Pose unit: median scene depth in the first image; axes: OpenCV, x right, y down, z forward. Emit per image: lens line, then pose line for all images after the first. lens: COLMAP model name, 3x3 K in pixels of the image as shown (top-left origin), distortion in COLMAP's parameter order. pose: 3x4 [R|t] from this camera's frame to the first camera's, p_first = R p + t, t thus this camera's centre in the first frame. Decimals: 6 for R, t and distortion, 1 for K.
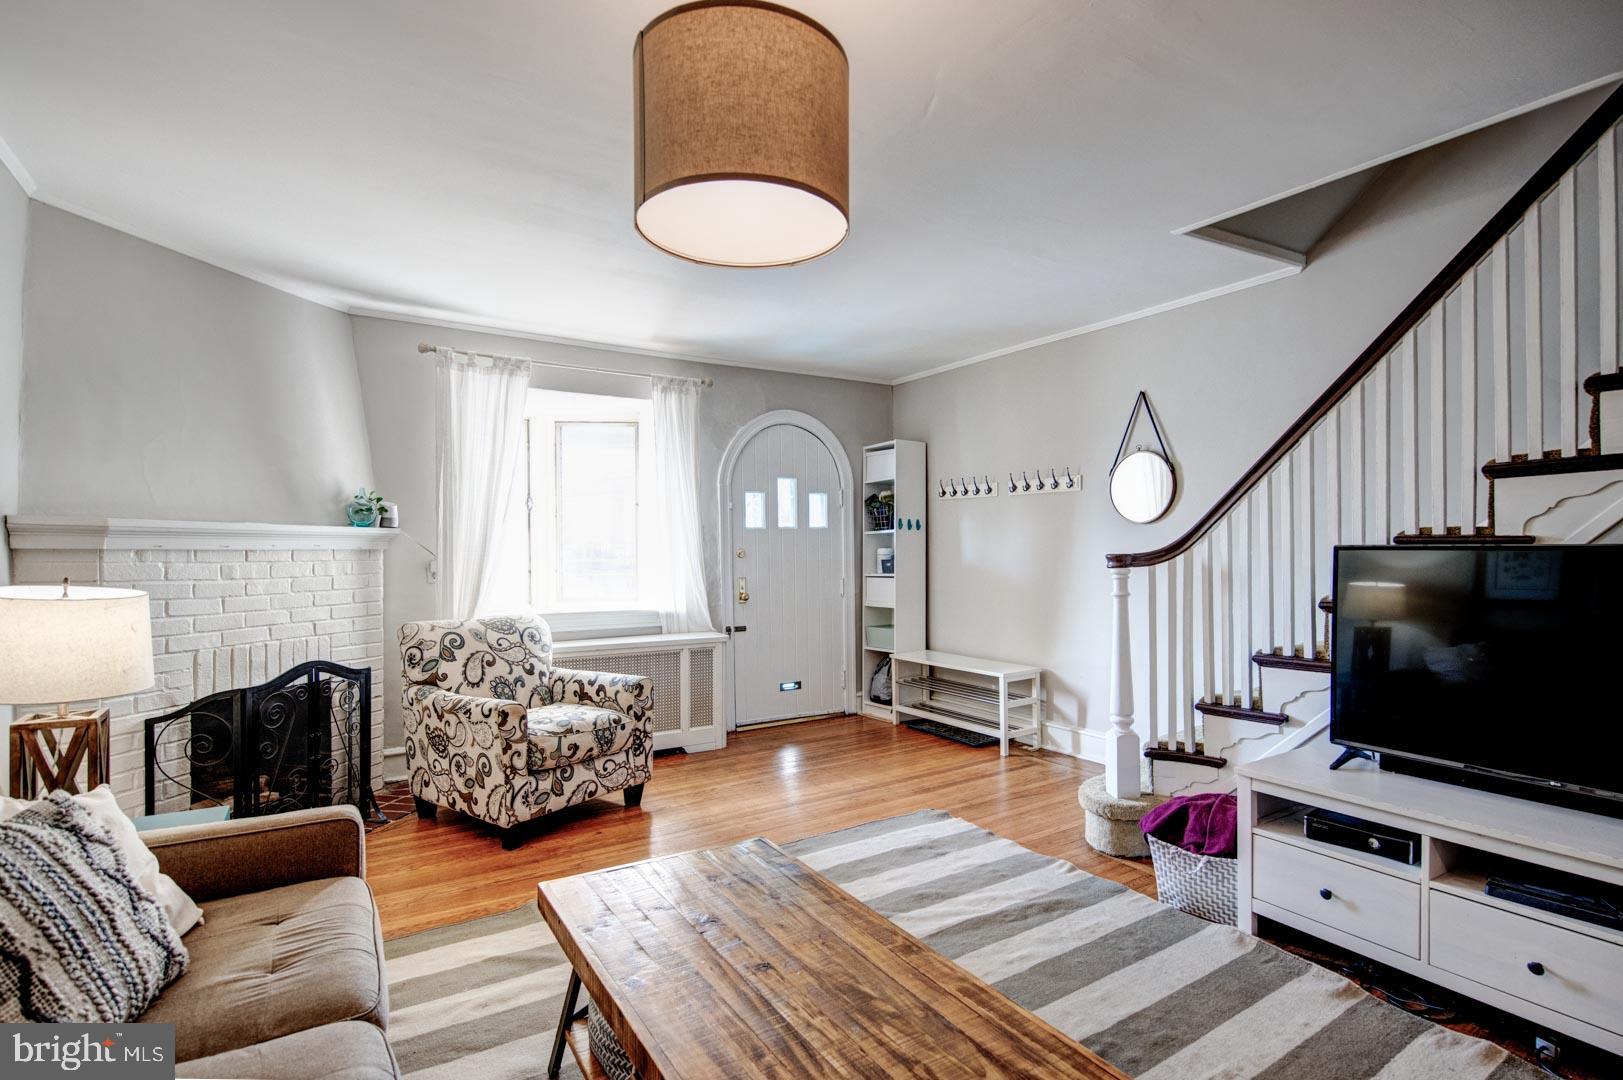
lens RADIAL K [[786.2, 0, 814.6], [0, 786.2, 542.8], [0, 0, 1]] dist [0.015900, -0.008958]
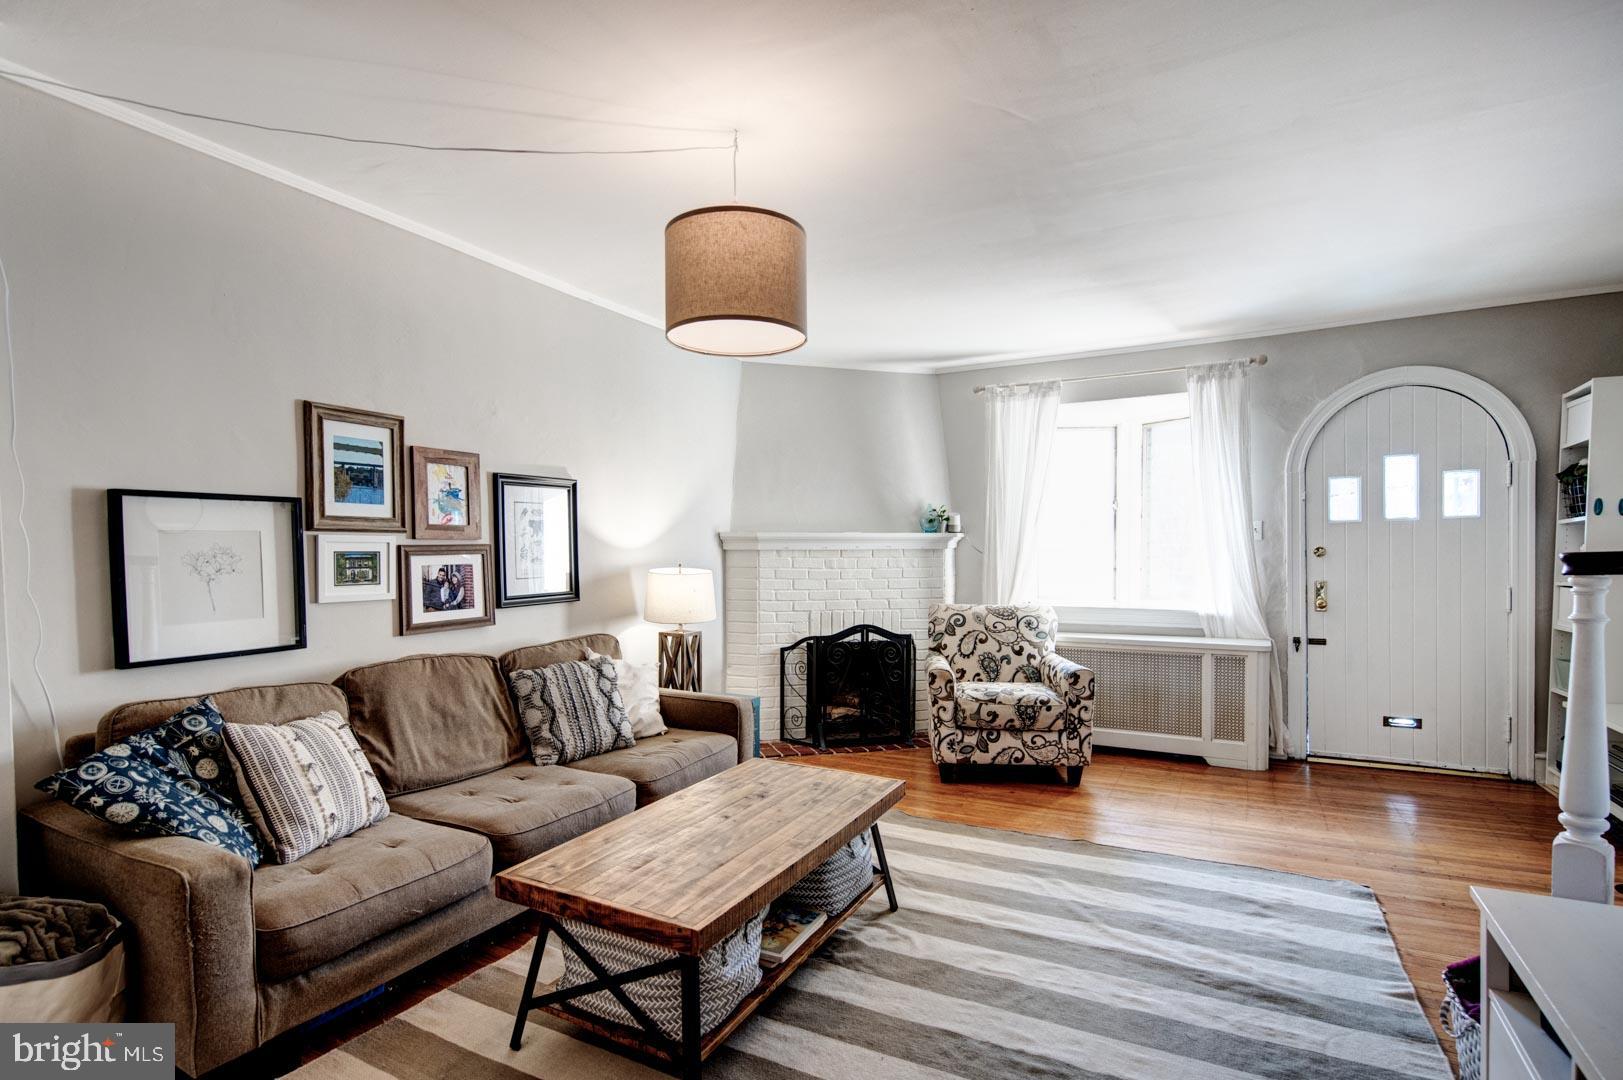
lens RADIAL K [[797.8, 0, 805.1], [0, 797.8, 559.0], [0, 0, 1]] dist [0.019042, -0.010407]
pose [[0.496127, 0.007371, -0.868219, 0.566948], [0.011926, 0.999812, 0.015304, 0.001876], [0.868168, -0.017947, 0.495946, 0.147741]]
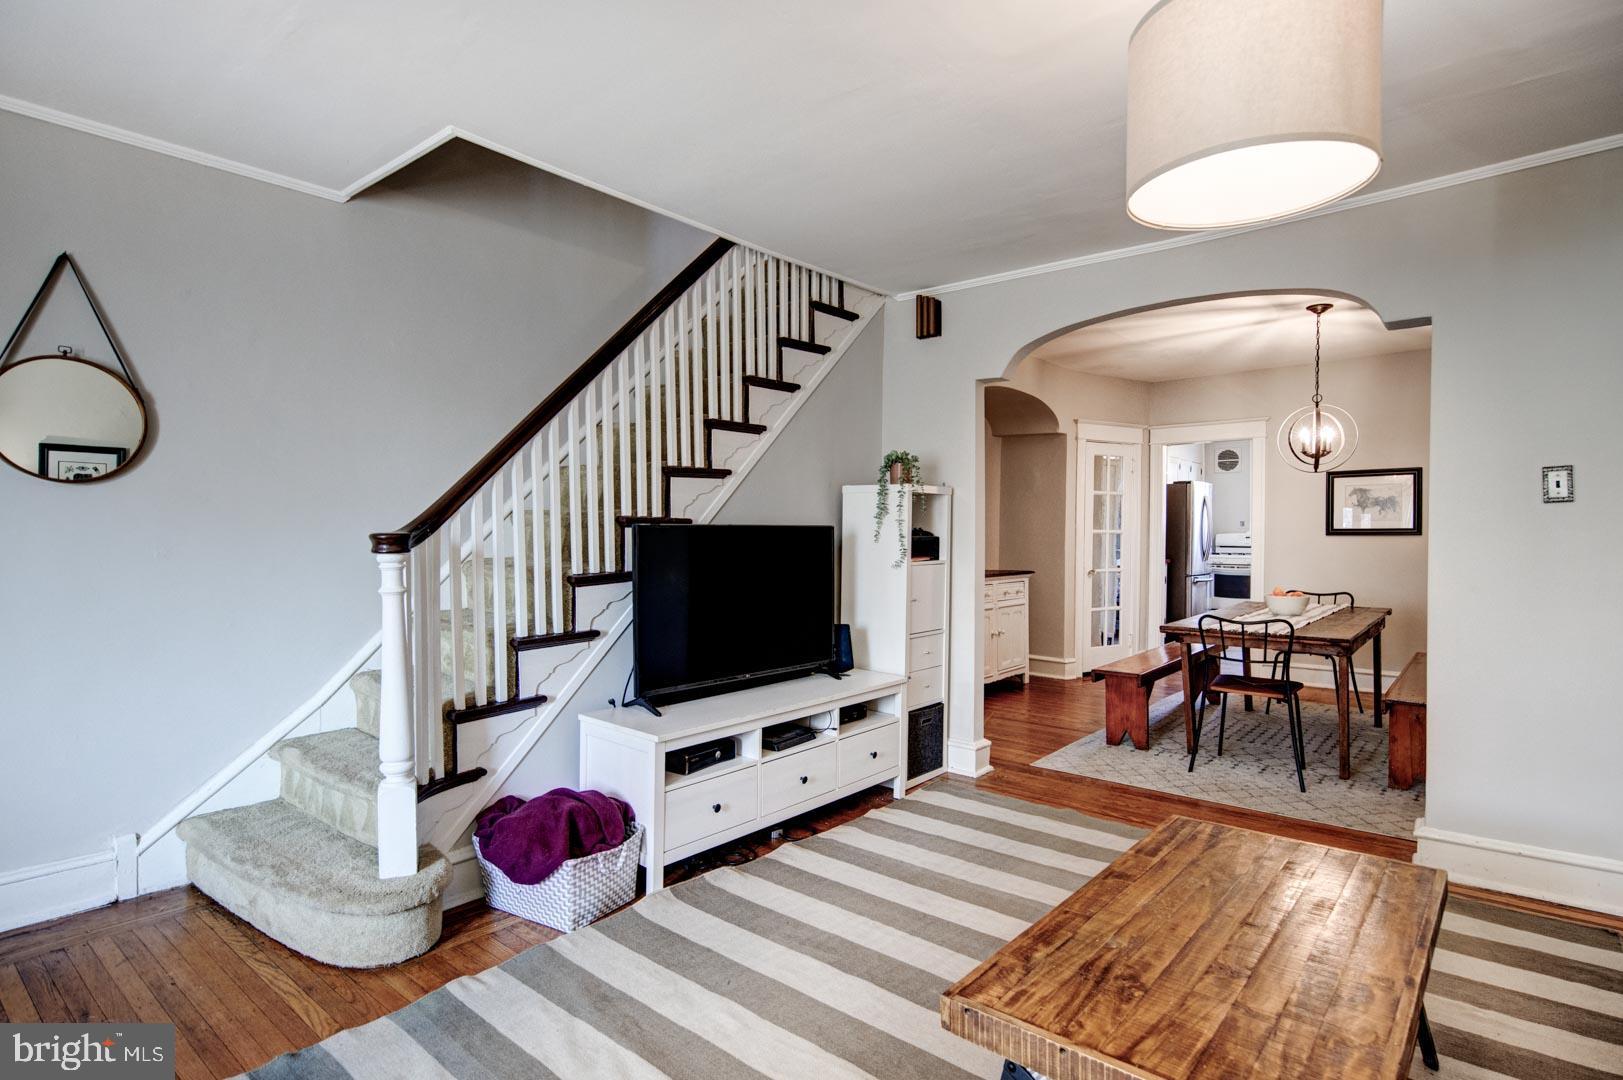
lens RADIAL K [[829.5, 0, 809.0], [0, 829.5, 550.5], [0, 0, 1]] dist [0.017712, -0.011369]
pose [[-0.294109, -0.022636, 0.955504, -0.384465], [-0.007959, 0.999743, 0.021234, 0.009786], [-0.955739, -0.001359, -0.294214, 0.773124]]
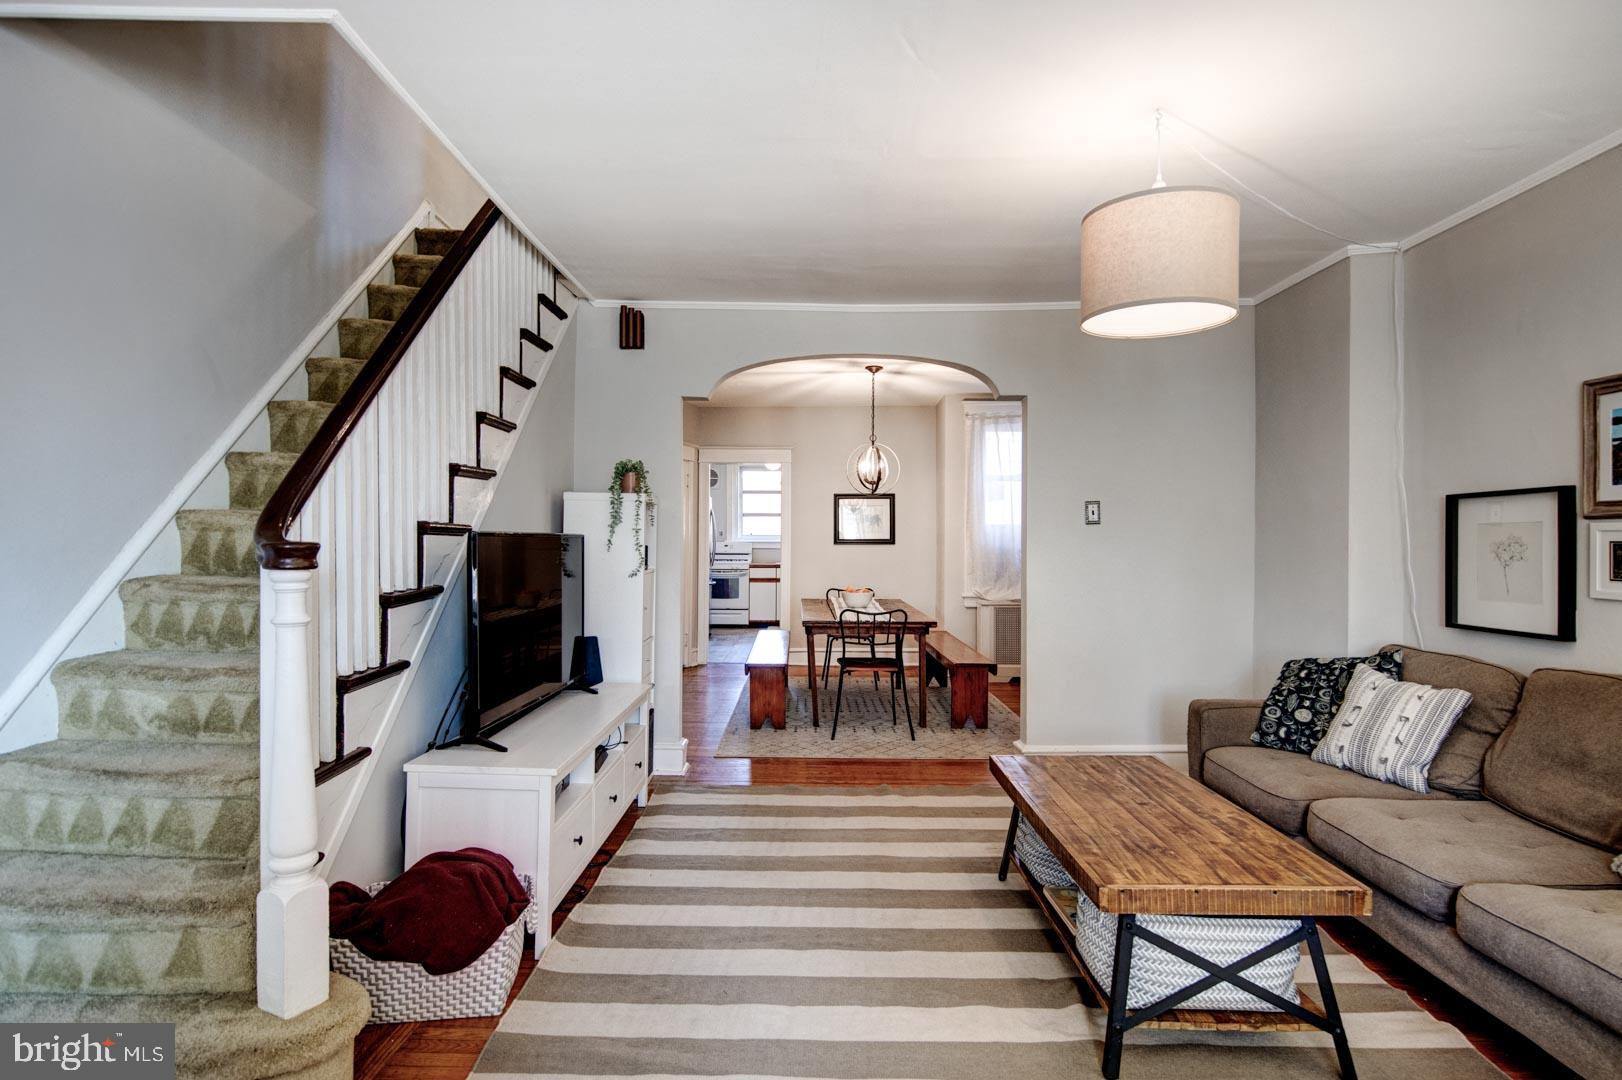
lens RADIAL K [[846.0, 0, 788.9], [0, 846.0, 551.1], [0, 0, 1]] dist [-0.000007, 0.000009]
pose [[-0.834141, -0.011119, 0.551439, -0.165004], [-0.009499, 0.999938, 0.005794, 0.012307], [-0.551469, -0.000405, -0.834195, 1.146835]]
